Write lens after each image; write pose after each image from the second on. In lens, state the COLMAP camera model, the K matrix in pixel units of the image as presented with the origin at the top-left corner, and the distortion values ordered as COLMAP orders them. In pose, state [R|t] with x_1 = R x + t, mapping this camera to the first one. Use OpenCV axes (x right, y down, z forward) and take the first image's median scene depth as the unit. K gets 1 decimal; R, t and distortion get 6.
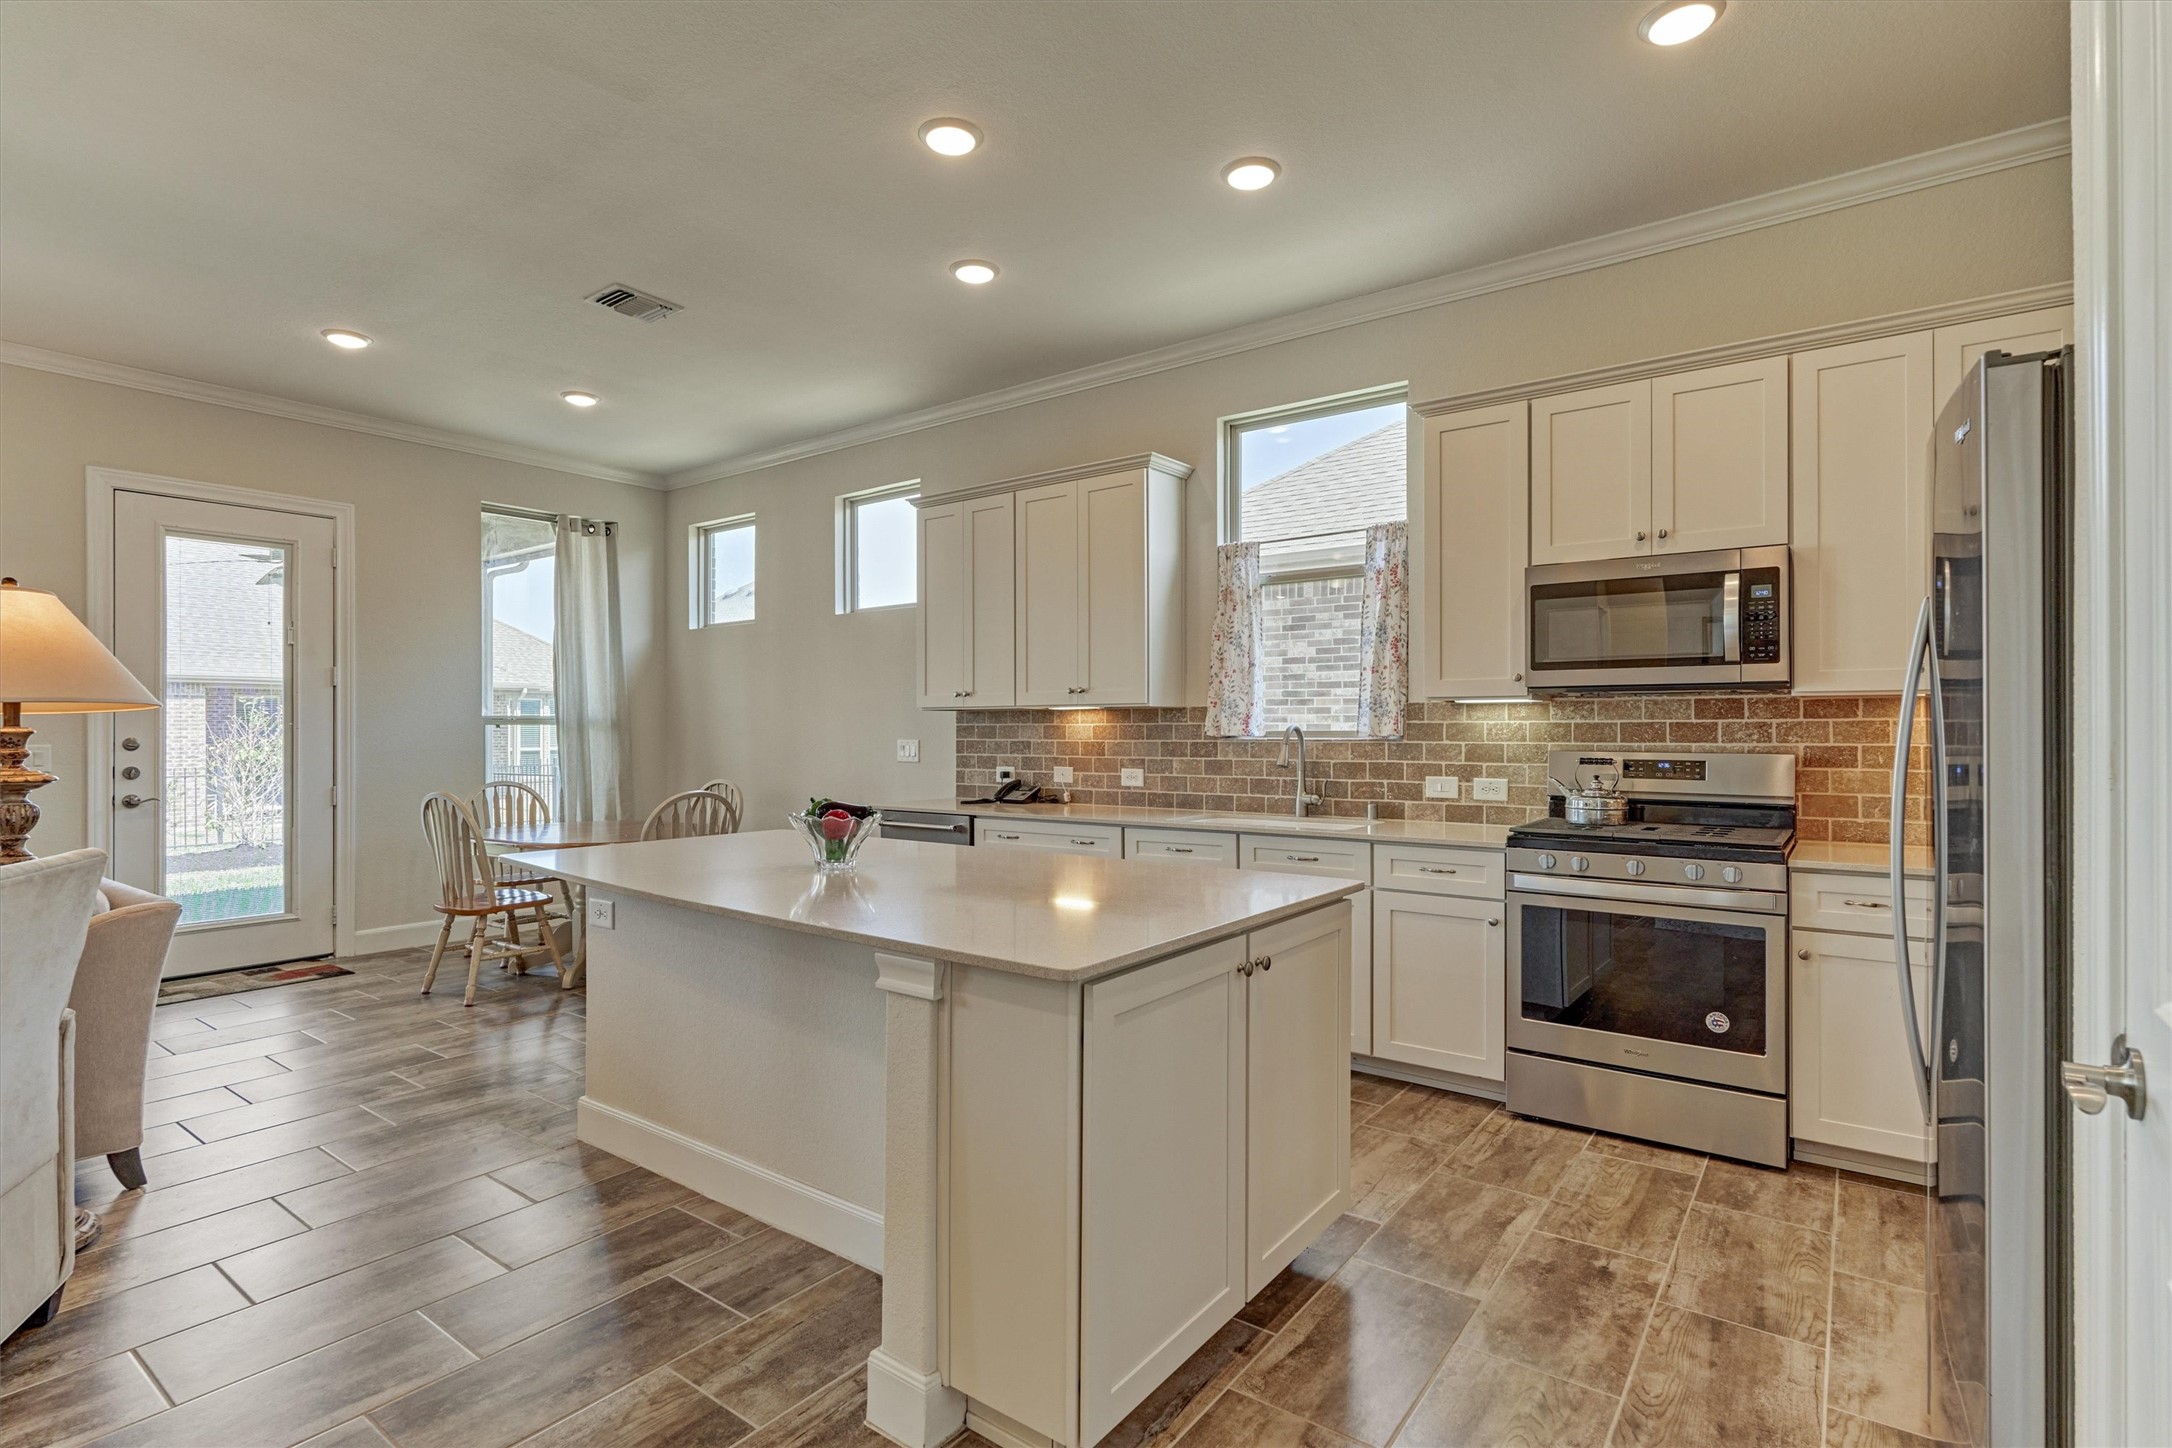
lens RADIAL K [[1052.2, 0, 1090.0], [0, 1052.2, 722.2], [0, 0, 1]] dist [-0.004789, 0.002133]
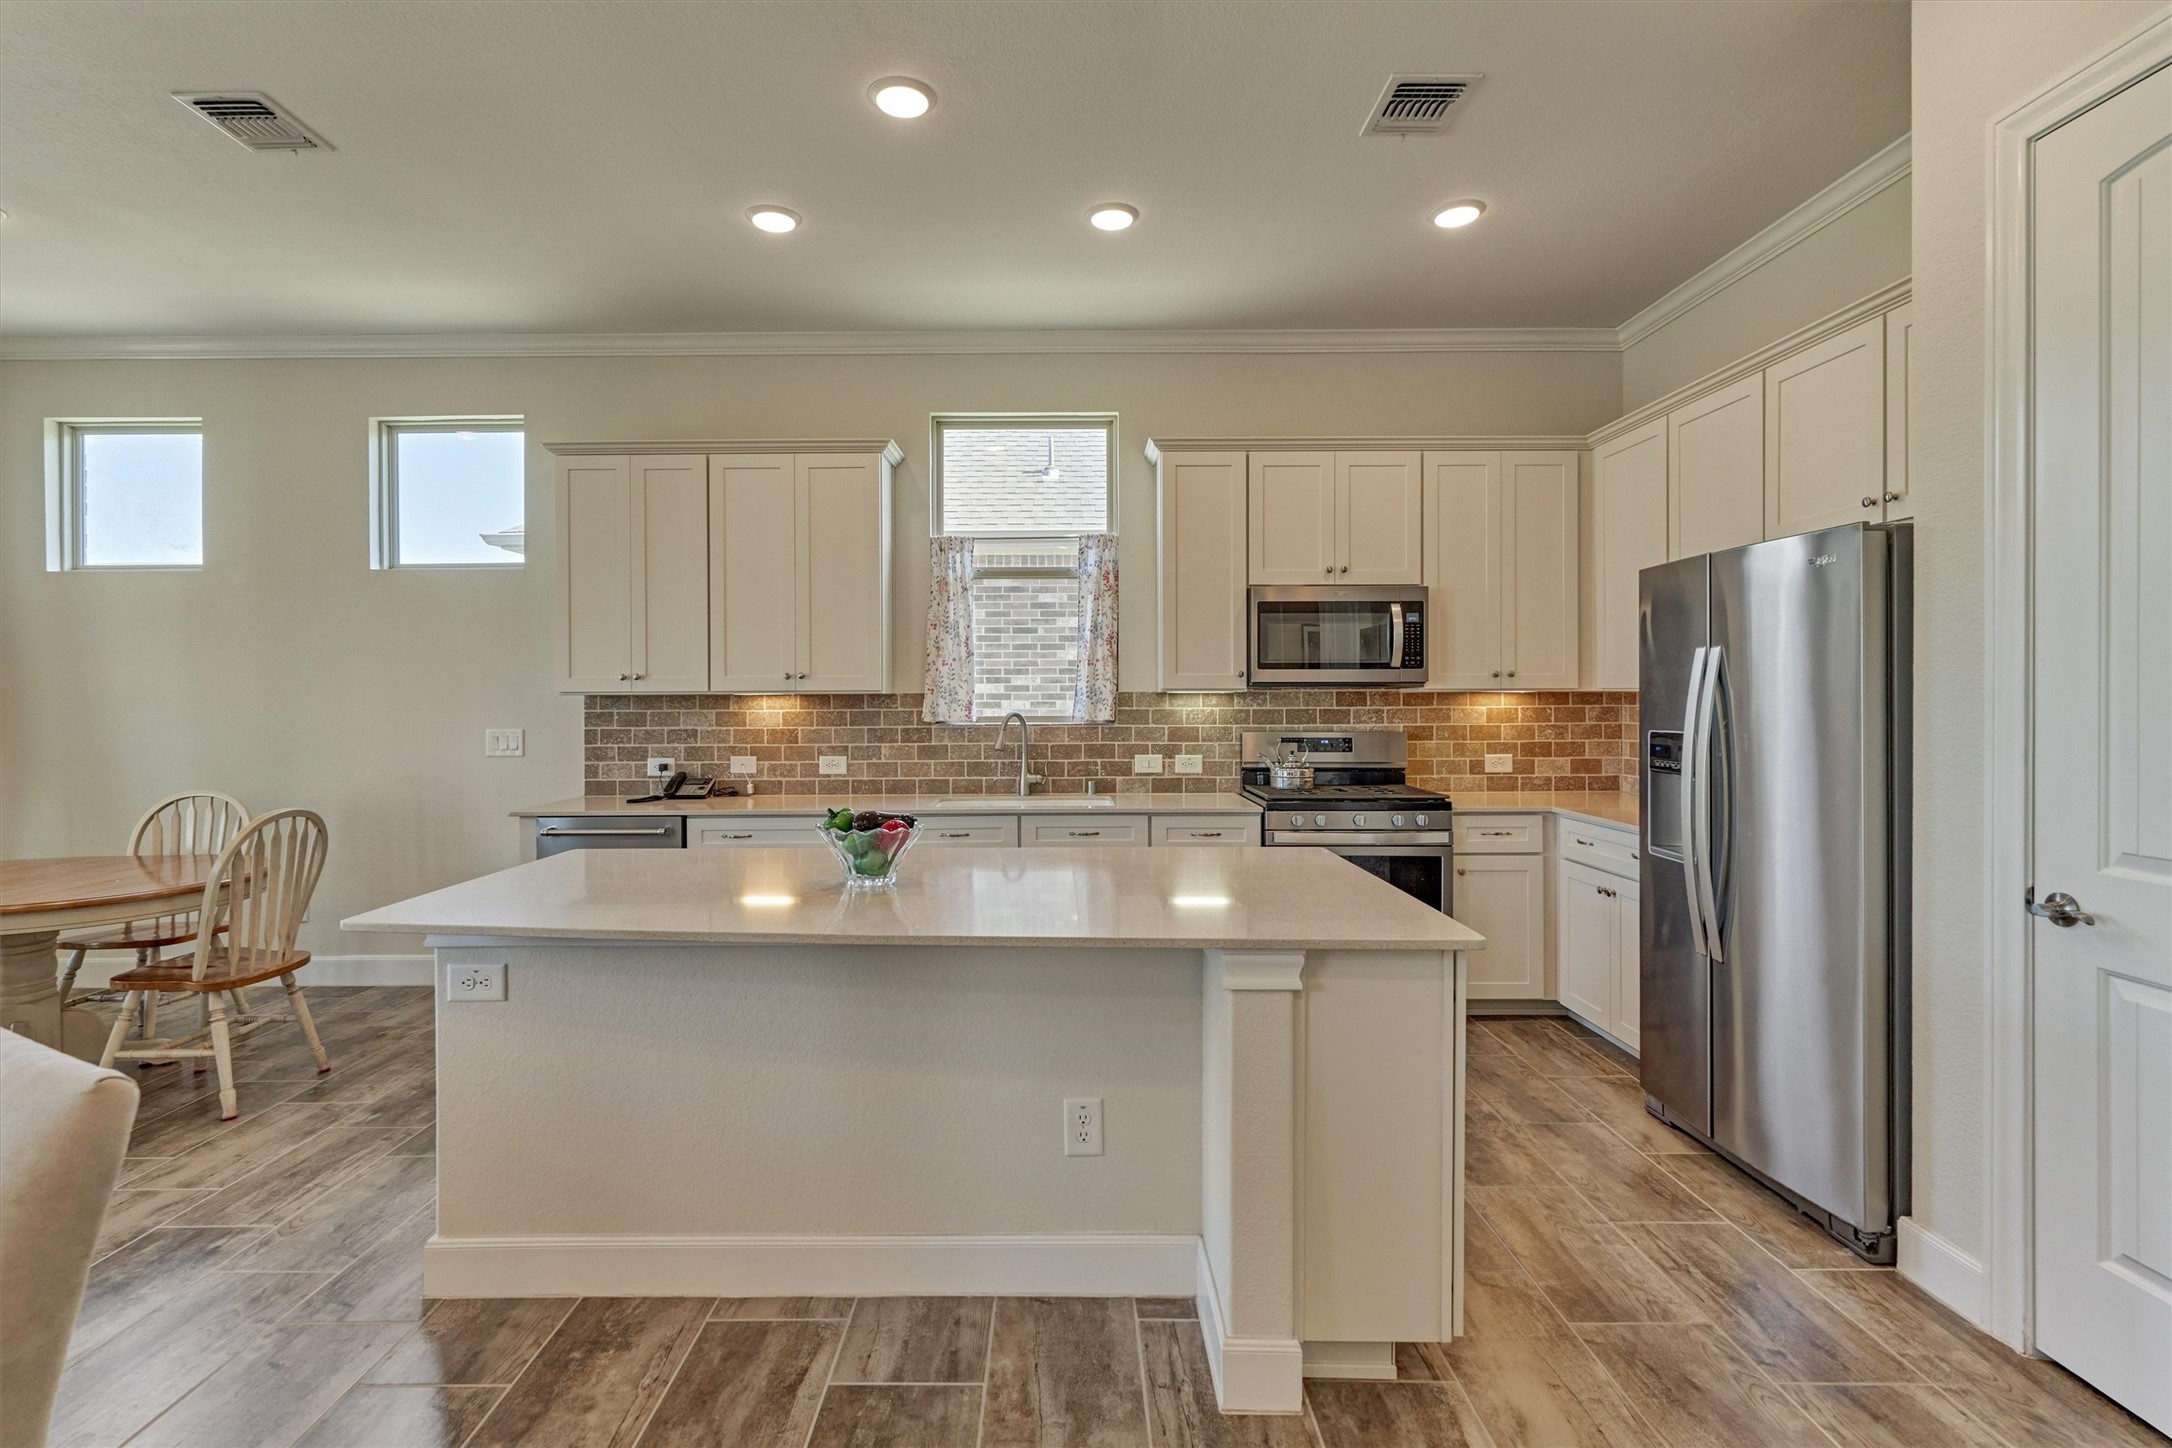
lens RADIAL K [[1027.1, 0, 1060.5], [0, 1027.1, 700.8], [0, 0, 1]] dist [0.010608, -0.004192]
pose [[0.806986, -0.004672, 0.590552, -0.350557], [-0.000468, 0.999963, 0.008550, -0.015317], [-0.590570, -0.007176, 0.806954, 0.105133]]
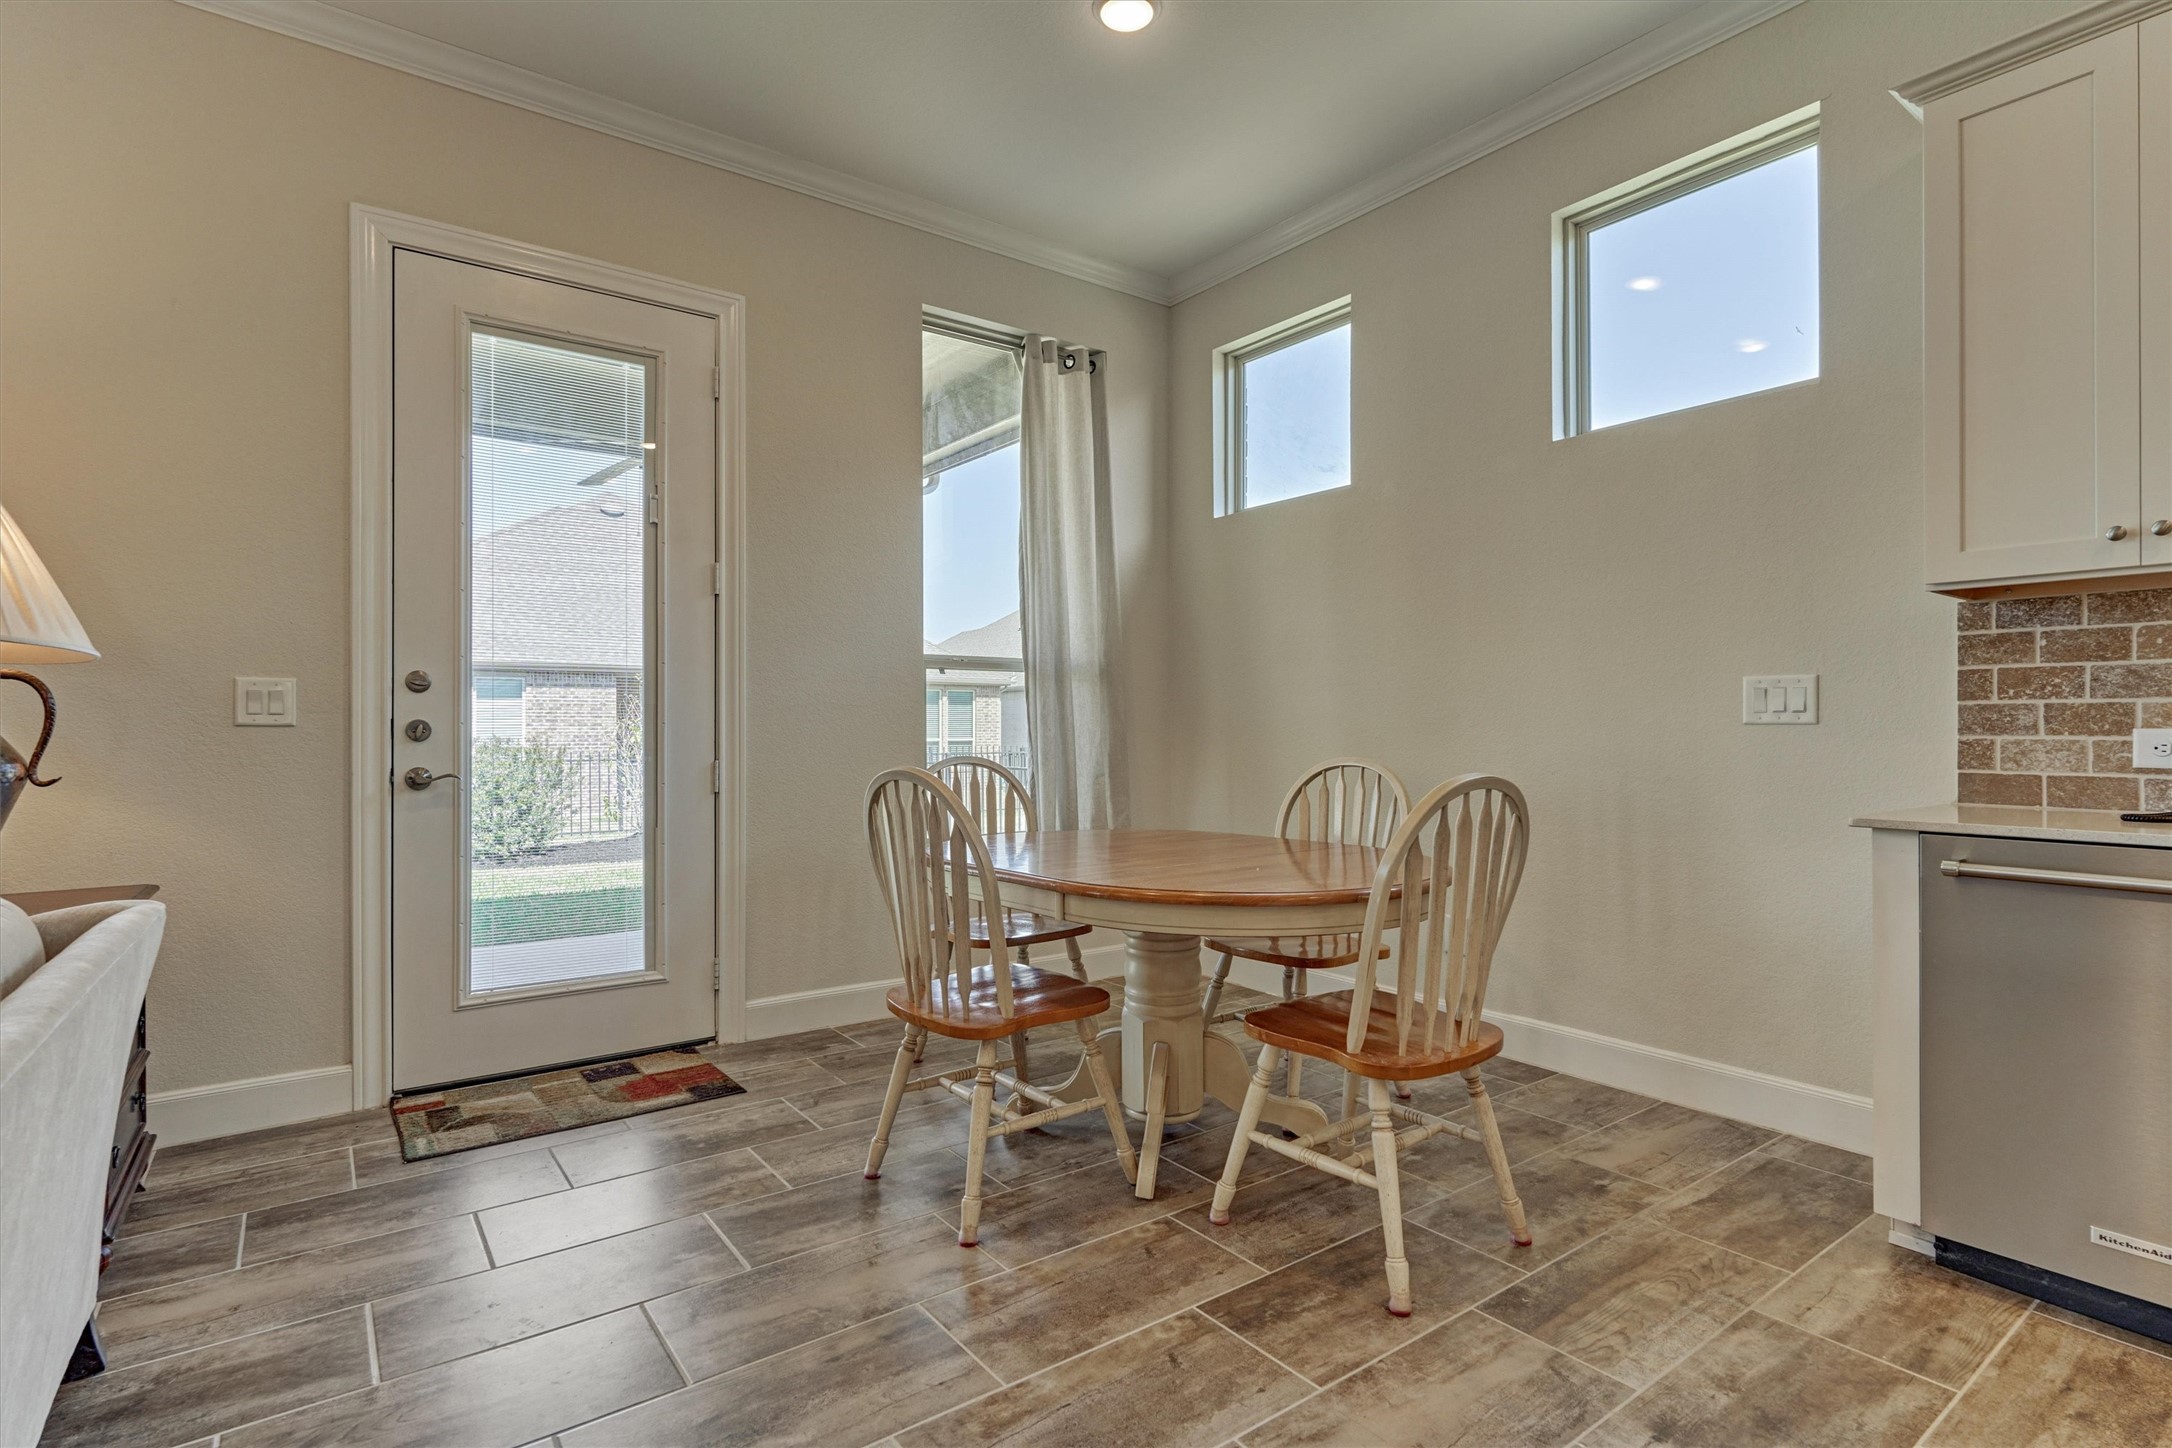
lens RADIAL K [[1052.2, 0, 1082.2], [0, 1052.2, 723.9], [0, 0, 1]] dist [-0.004789, 0.002133]
pose [[0.956294, 0.001191, -0.292403, -0.388764], [-0.000791, 0.999999, 0.001486, 0.043908], [0.292405, -0.001190, 0.956294, 0.549796]]
